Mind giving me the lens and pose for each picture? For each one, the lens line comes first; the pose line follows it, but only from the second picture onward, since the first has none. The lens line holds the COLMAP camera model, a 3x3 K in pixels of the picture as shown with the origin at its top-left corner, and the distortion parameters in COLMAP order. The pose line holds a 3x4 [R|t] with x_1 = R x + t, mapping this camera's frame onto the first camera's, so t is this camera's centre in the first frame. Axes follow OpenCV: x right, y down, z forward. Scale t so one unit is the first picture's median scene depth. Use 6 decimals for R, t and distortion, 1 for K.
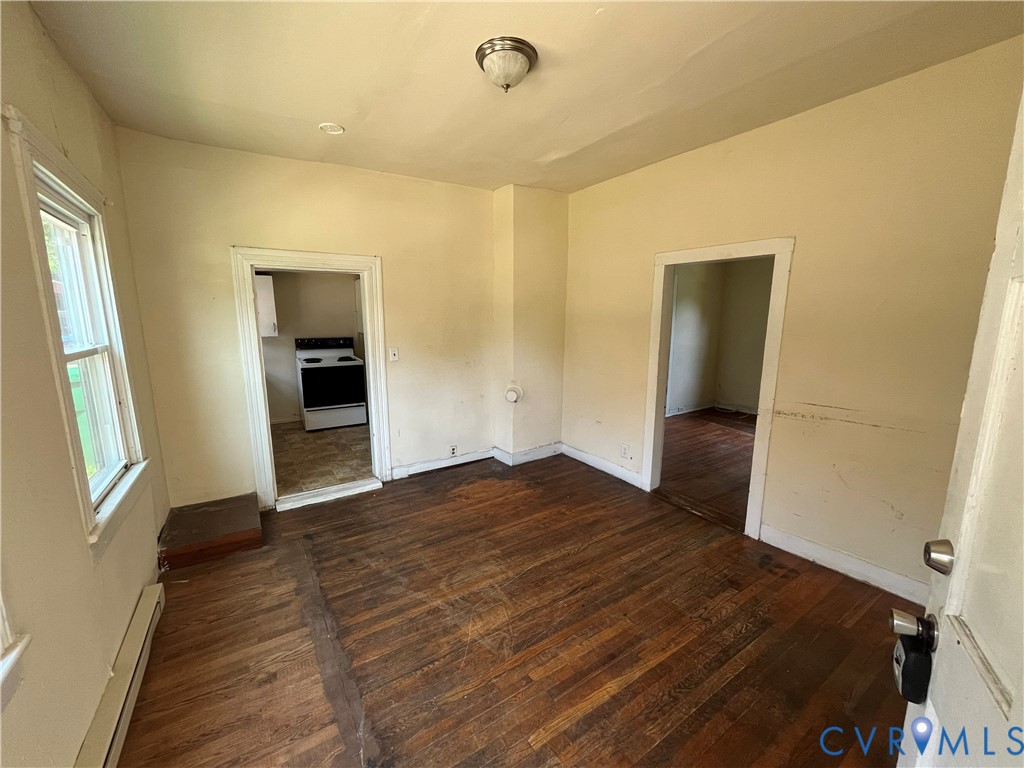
lens RADIAL K [[412.7, 0, 506.3], [0, 412.7, 383.2], [0, 0, 1]] dist [-0.000515, 0.001364]
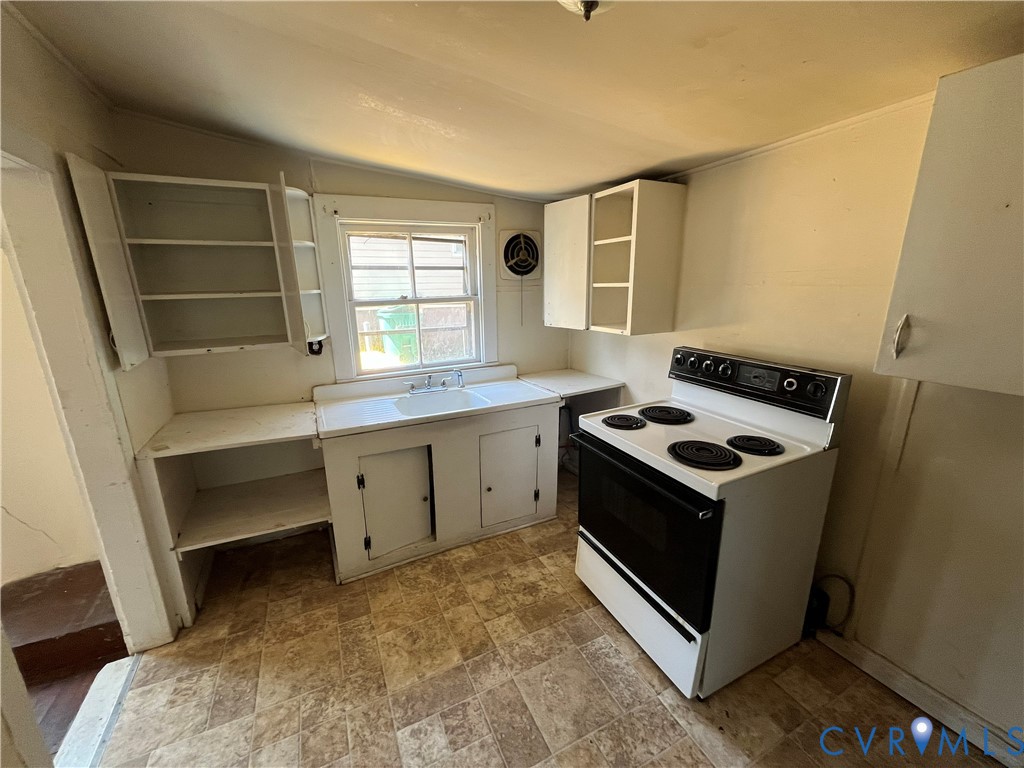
lens RADIAL K [[412.7, 0, 508.9], [0, 412.7, 388.9], [0, 0, 1]] dist [-0.000515, 0.001364]
pose [[-0.115771, 0.250782, -0.961096, -0.130761], [-0.154469, 0.951284, 0.266829, -0.157093], [0.981191, 0.179350, -0.071393, 0.933404]]
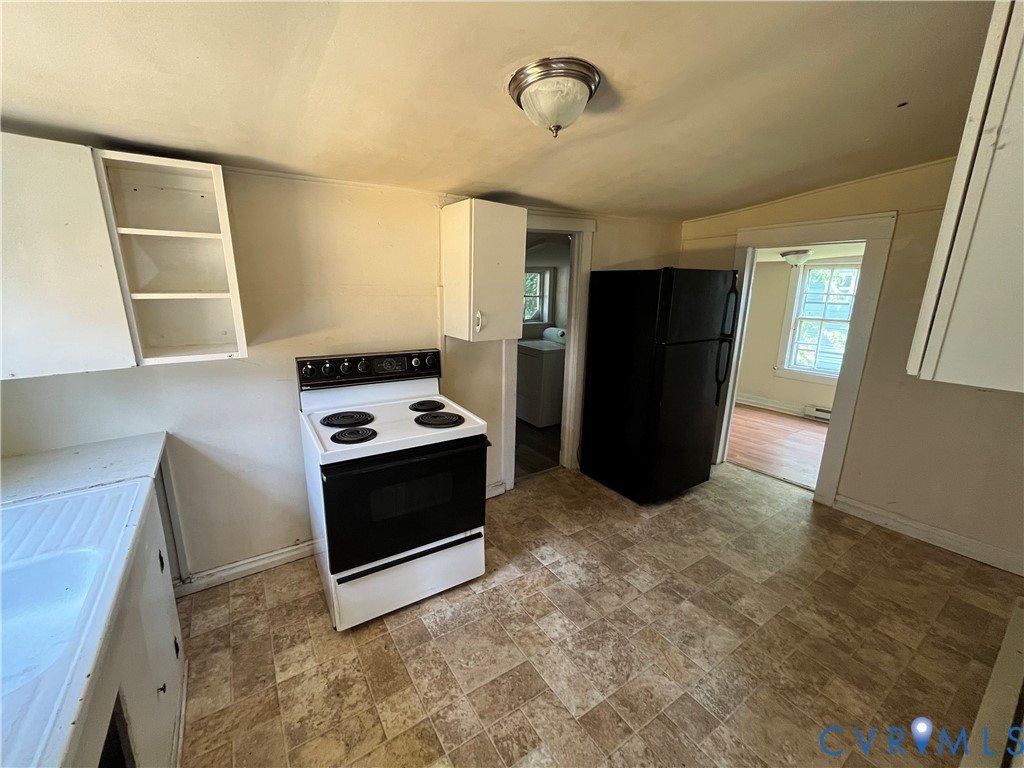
lens RADIAL K [[412.7, 0, 512.6], [0, 412.7, 385.3], [0, 0, 1]] dist [-0.000515, 0.001364]
pose [[0.999509, 0.013190, 0.028420, -0.350036], [-0.015151, 0.997438, 0.069910, -0.120155], [-0.027425, -0.070306, 0.997148, 0.664163]]
